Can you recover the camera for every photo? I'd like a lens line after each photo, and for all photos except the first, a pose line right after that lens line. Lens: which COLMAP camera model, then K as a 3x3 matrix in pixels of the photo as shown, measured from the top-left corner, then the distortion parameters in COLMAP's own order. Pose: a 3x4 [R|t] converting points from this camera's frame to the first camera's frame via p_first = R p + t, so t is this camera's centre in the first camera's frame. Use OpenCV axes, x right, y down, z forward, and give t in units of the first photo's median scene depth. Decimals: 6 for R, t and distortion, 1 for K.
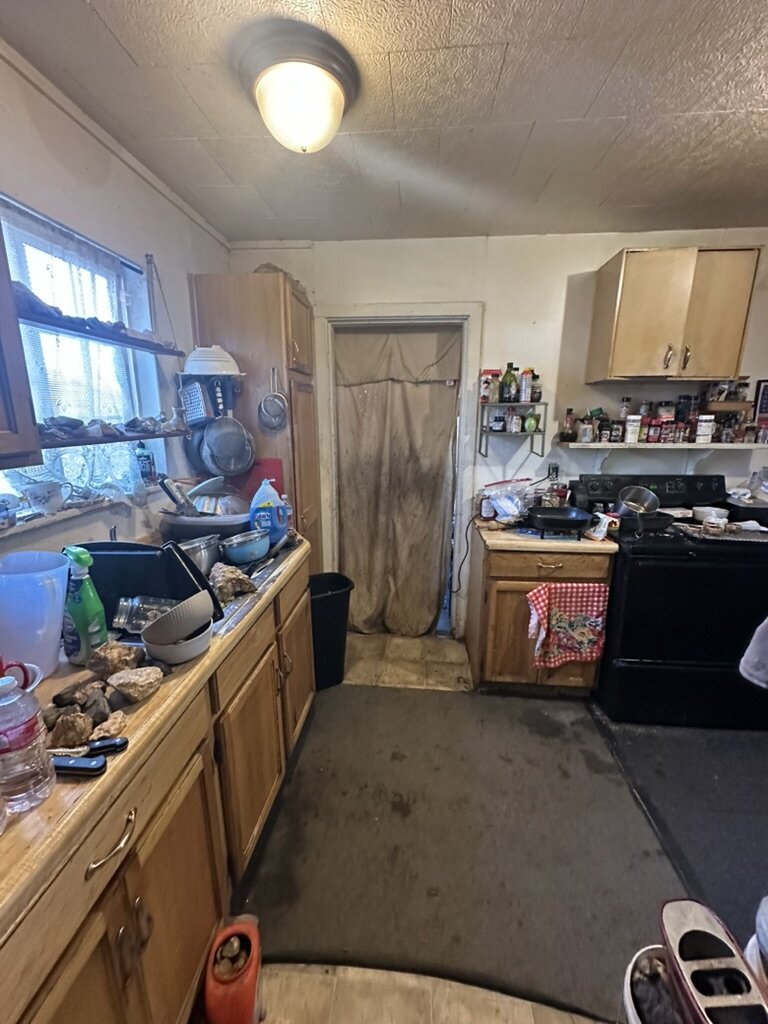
lens RADIAL K [[409.1, 0, 383.5], [0, 409.1, 518.0], [0, 0, 1]] dist [-0.005858, 0.001412]
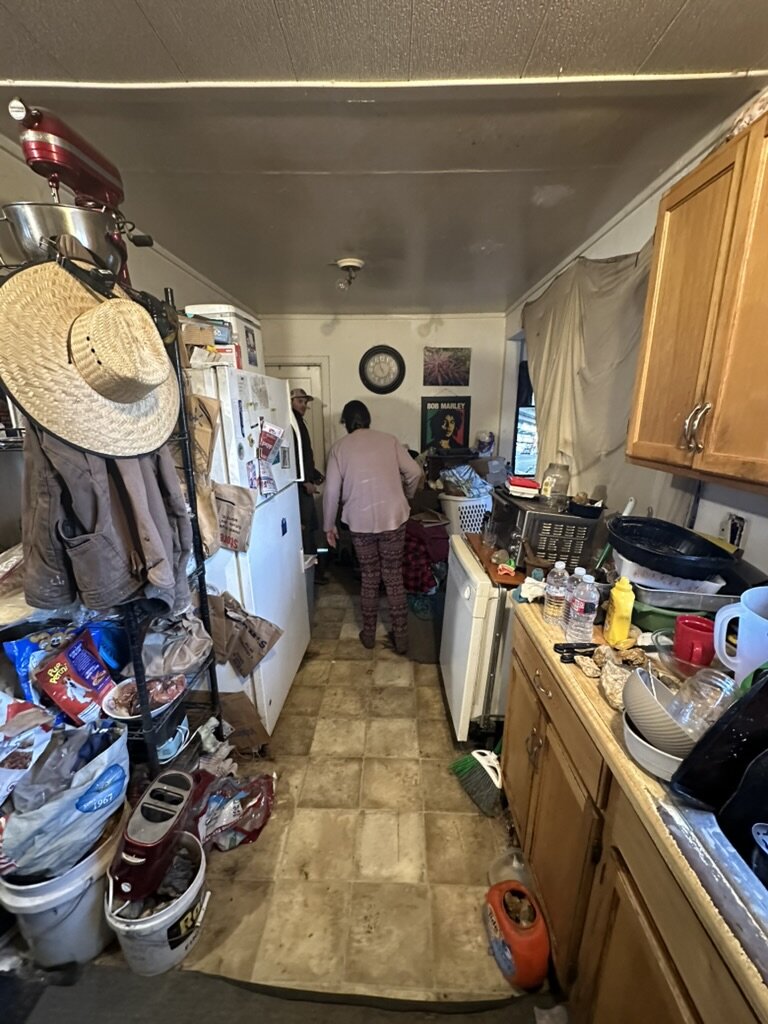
lens RADIAL K [[409.1, 0, 385.1], [0, 409.1, 515.6], [0, 0, 1]] dist [-0.005858, 0.001412]
pose [[-0.997938, 0.020743, -0.060737, 0.042354], [-0.010987, 0.877150, 0.480091, -0.380626], [0.063234, 0.479768, -0.875114, 1.321678]]
